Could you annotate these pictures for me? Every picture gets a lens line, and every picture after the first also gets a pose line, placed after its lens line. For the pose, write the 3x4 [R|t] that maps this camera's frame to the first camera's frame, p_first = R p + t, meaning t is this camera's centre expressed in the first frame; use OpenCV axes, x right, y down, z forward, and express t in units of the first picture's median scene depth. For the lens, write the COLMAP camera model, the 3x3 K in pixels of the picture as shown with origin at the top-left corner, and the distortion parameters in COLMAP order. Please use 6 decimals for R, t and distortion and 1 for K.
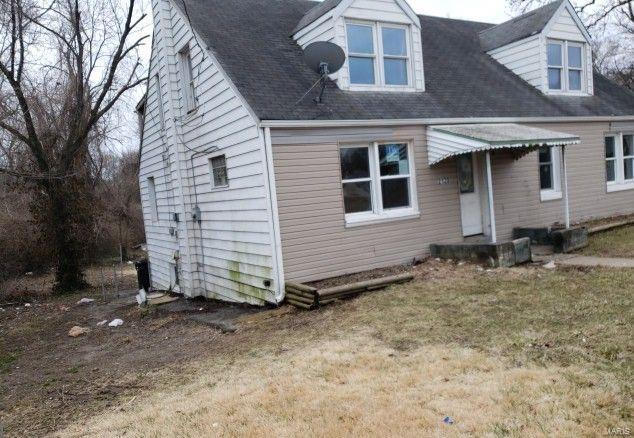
lens RADIAL K [[509.3, 0, 317.0], [0, 509.3, 219.0], [0, 0, 1]] dist [-0.013595, 0.049984]
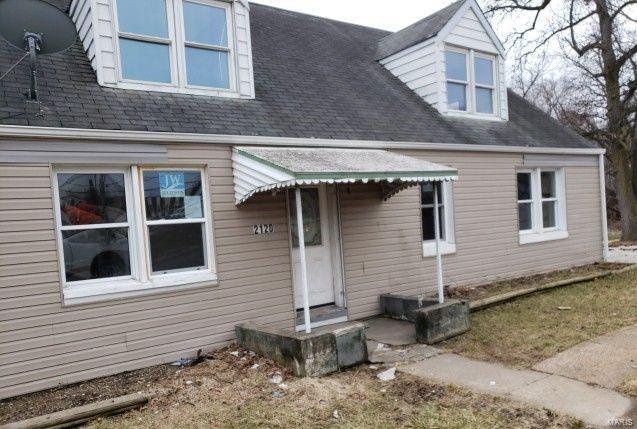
lens RADIAL K [[552.7, 0, 318.5], [0, 552.7, 214.5], [0, 0, 1]] dist [0.049364, -0.004952]
pose [[0.994506, 0.028933, 0.100605, 0.229622], [-0.022025, 0.997366, -0.069111, -0.041521], [-0.102340, 0.066515, 0.992523, 0.247944]]
